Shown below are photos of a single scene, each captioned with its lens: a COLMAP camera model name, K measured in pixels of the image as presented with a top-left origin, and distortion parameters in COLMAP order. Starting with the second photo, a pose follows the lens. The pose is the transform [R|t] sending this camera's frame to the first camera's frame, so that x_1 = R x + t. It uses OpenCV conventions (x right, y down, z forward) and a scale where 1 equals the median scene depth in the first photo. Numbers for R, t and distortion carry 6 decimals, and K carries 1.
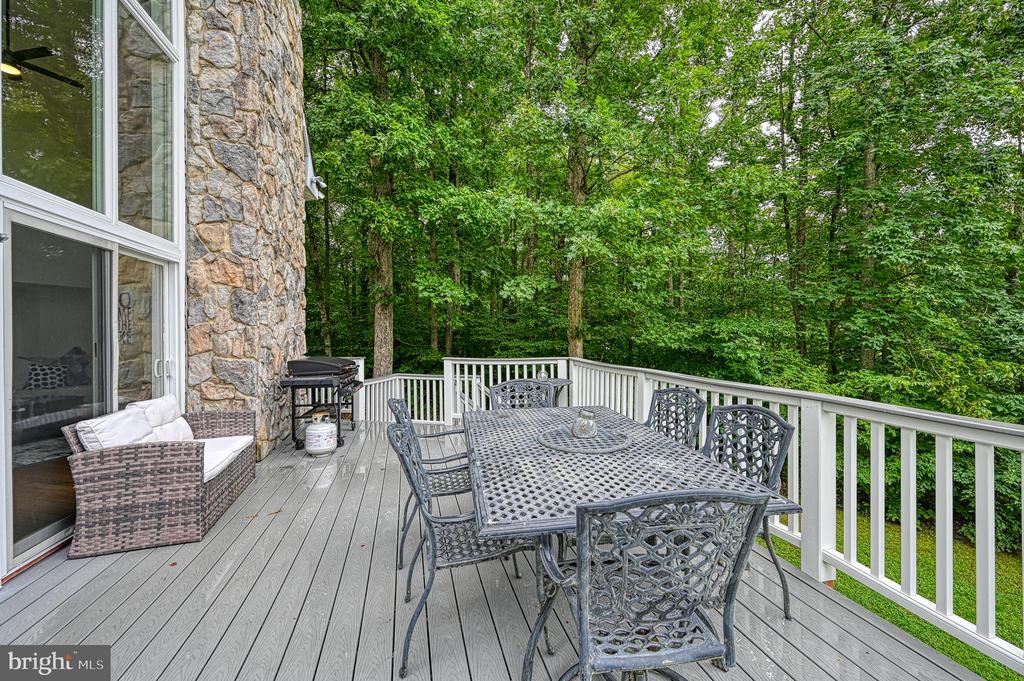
lens RADIAL K [[405.2, 0, 538.7], [0, 405.2, 327.5], [0, 0, 1]] dist [0.000534, 0.000172]
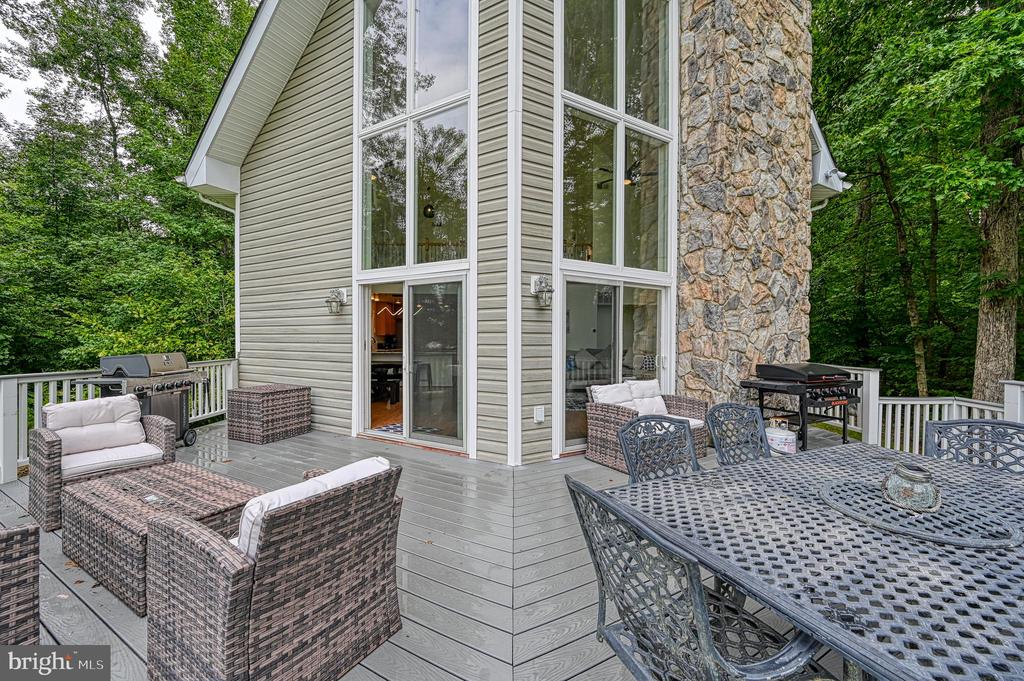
lens RADIAL K [[405.2, 0, 514.7], [0, 405.2, 340.1], [0, 0, 1]] dist [0.000534, 0.000172]
pose [[0.259733, 0.021044, -0.965451, 0.298864], [-0.001670, 0.999771, 0.021343, -0.004839], [0.965679, -0.003932, 0.259709, 0.117151]]
